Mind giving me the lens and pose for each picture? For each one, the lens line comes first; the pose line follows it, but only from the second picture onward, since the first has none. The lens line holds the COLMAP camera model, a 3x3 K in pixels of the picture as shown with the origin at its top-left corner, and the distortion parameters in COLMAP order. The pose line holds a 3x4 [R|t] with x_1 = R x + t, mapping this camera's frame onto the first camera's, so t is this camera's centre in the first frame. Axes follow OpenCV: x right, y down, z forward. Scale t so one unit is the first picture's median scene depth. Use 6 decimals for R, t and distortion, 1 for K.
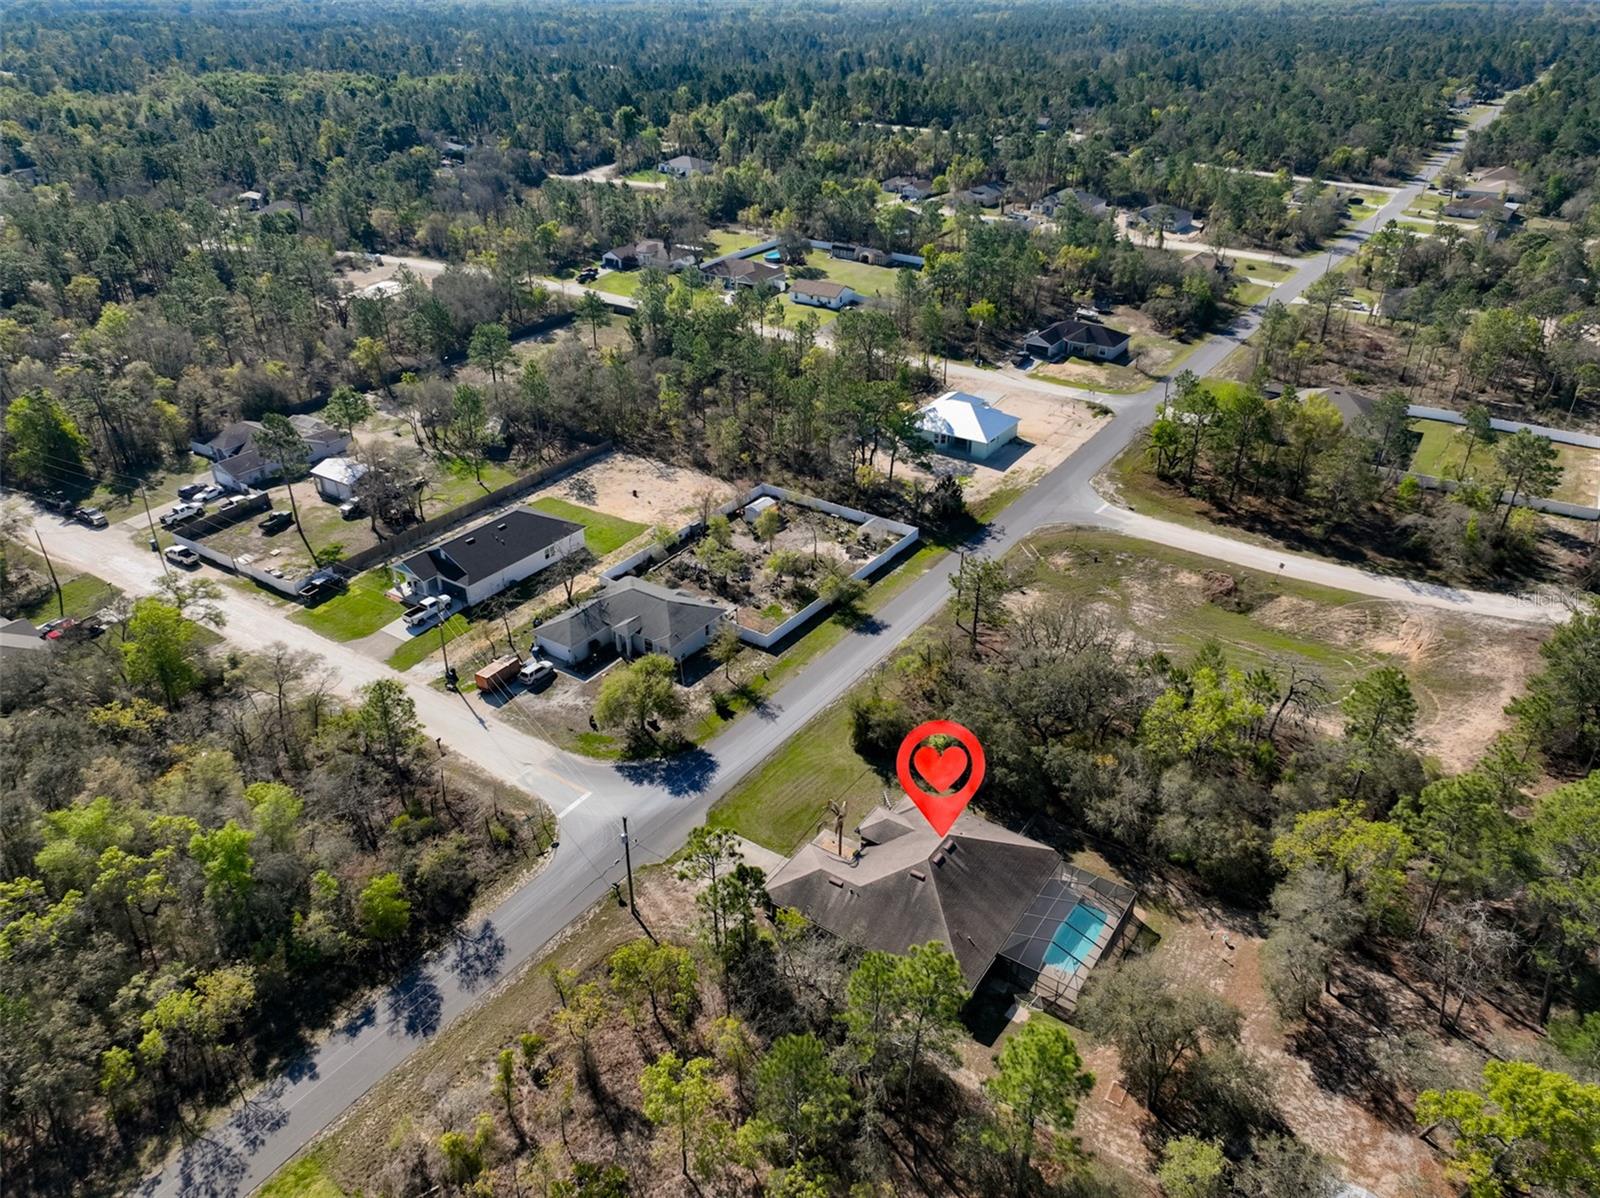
lens RADIAL K [[1121.2, 0, 807.5], [0, 1121.2, 592.3], [0, 0, 1]] dist [0.006244, 0.008566]
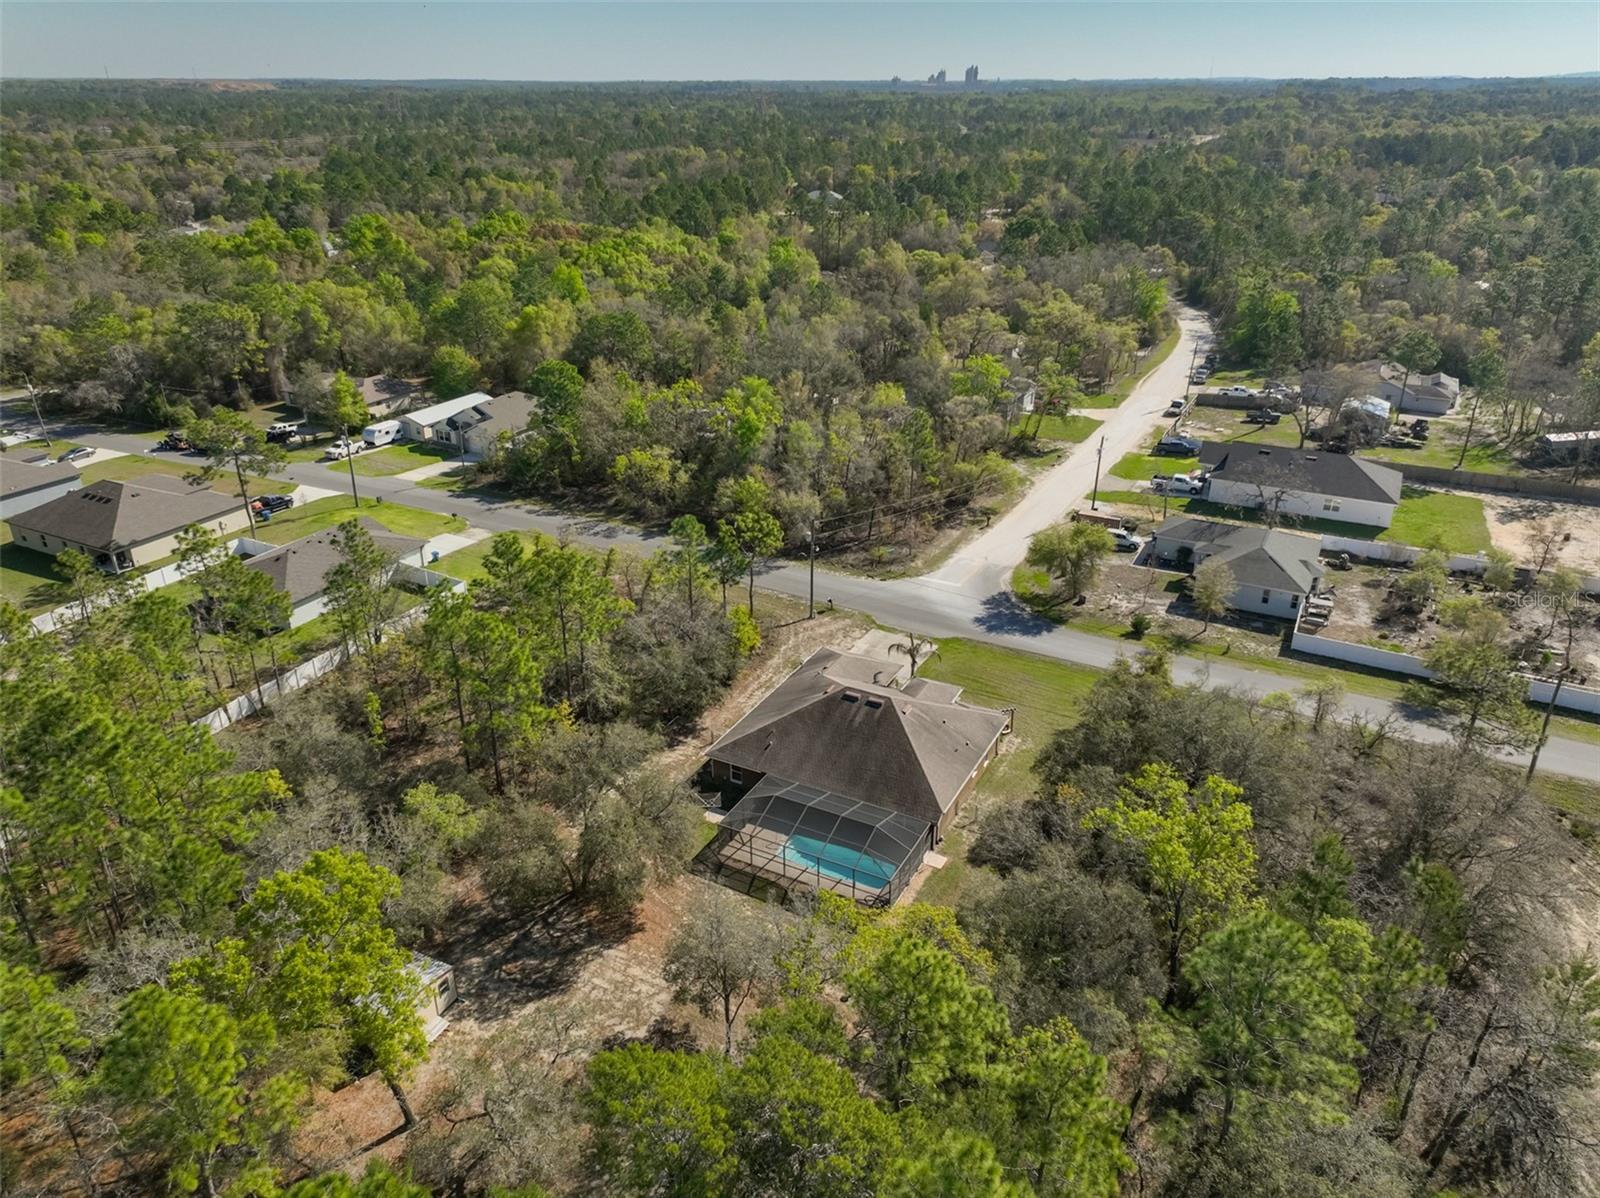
lens RADIAL K [[1121.2, 0, 807.5], [0, 1121.2, 592.3], [0, 0, 1]] dist [0.006244, 0.008566]
pose [[0.113869, 0.414341, -0.902970, 0.513936], [-0.481058, 0.818224, 0.314790, -0.055406], [0.869262, 0.398536, 0.292493, 0.388388]]
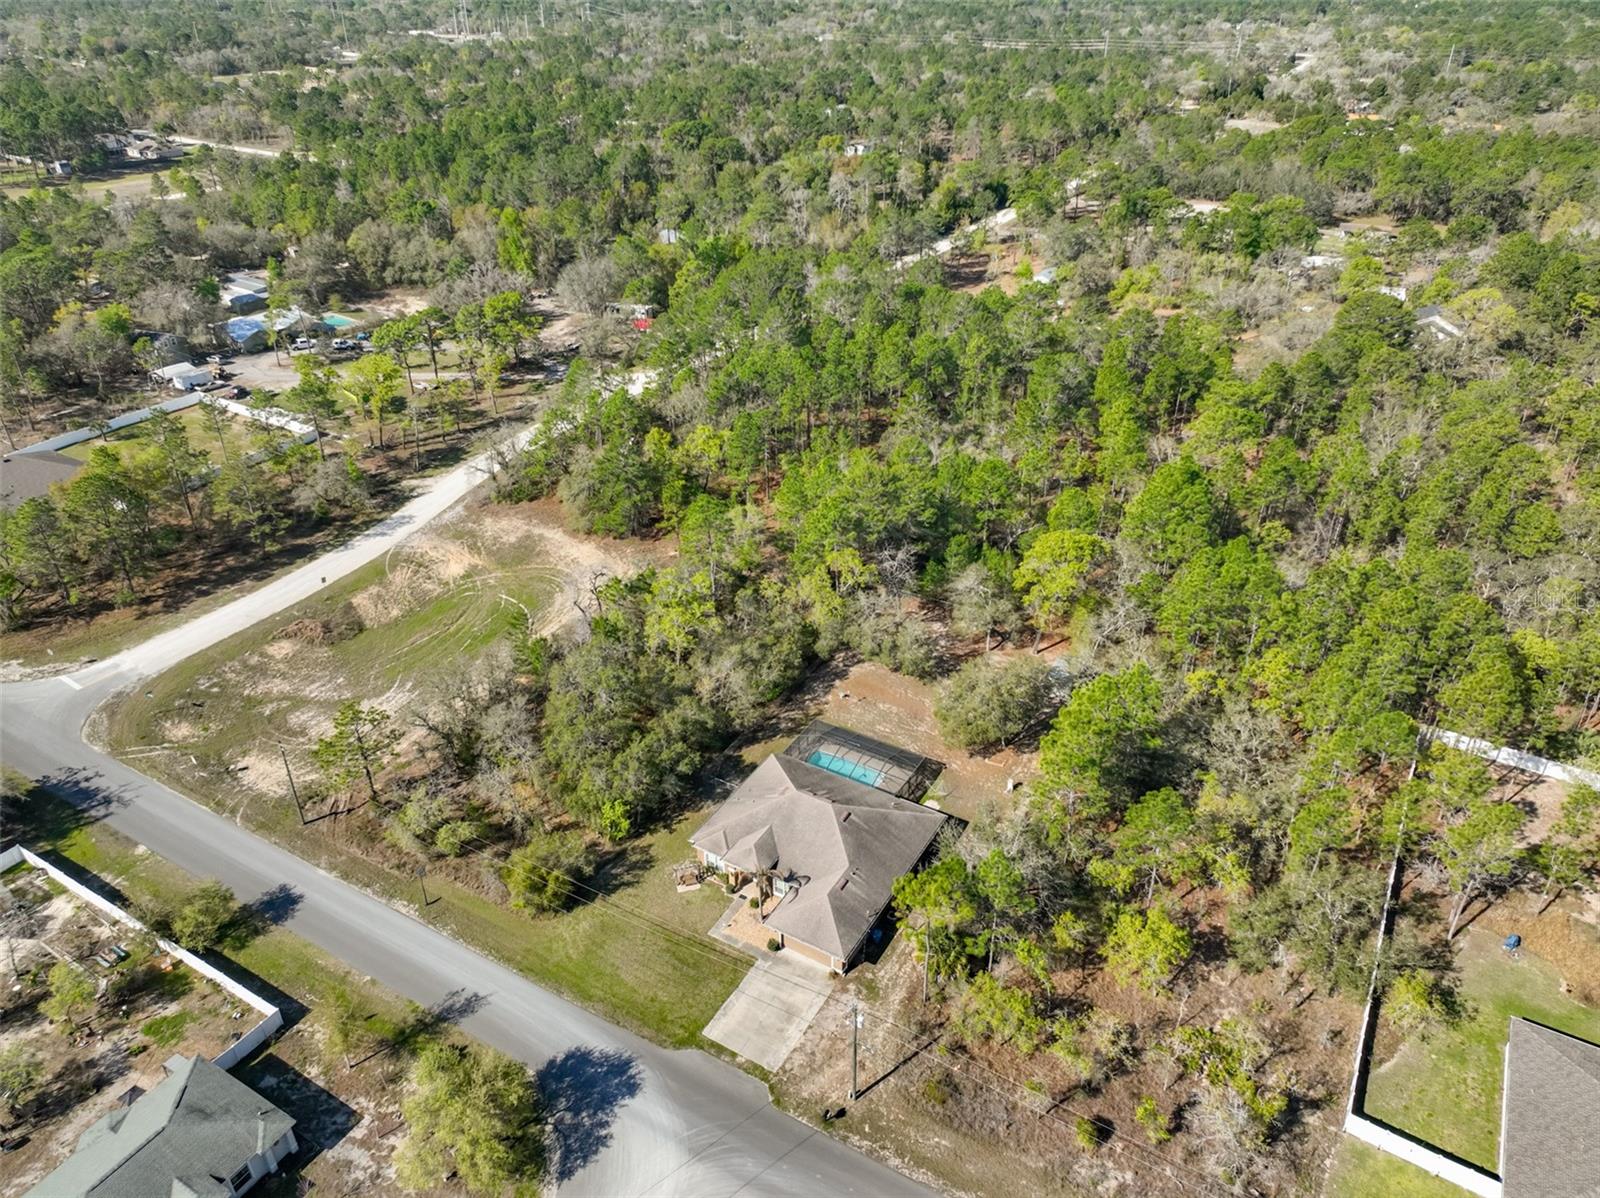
lens RADIAL K [[1121.2, 0, 807.5], [0, 1121.2, 592.3], [0, 0, 1]] dist [0.006244, 0.008566]
pose [[-0.061891, -0.503200, 0.861951, -0.412225], [0.485933, 0.739148, 0.466400, -0.244847], [-0.871802, 0.447717, 0.198775, 0.411029]]
